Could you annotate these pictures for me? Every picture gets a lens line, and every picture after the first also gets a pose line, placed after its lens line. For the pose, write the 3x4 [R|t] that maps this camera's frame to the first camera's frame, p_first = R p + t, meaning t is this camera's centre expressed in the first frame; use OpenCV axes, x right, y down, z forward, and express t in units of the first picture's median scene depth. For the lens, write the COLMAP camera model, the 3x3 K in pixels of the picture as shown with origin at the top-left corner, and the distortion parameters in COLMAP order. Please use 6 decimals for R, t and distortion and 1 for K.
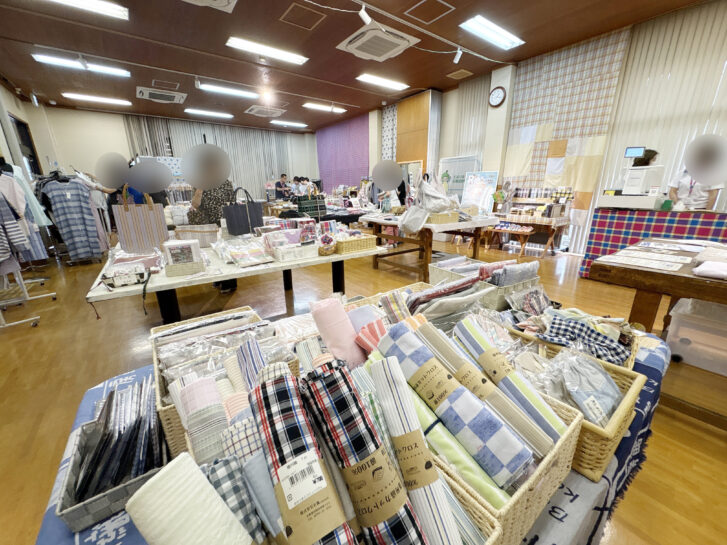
lens RADIAL K [[288.3, 0, 364.8], [0, 288.3, 274.1], [0, 0, 1]] dist [0.000980, -0.000087]
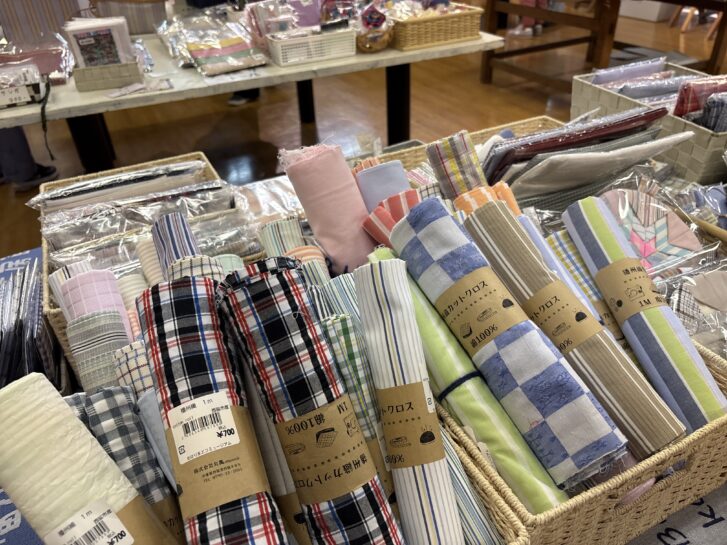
lens RADIAL K [[557.4, 0, 363.2], [0, 557.4, 273.0], [0, 0, 1]] dist [0.004036, -0.005493]
pose [[0.982985, 0.077222, -0.166668, 0.199876], [-0.022102, 0.950471, 0.310028, -0.013767], [0.182354, -0.301069, 0.936005, -0.004194]]
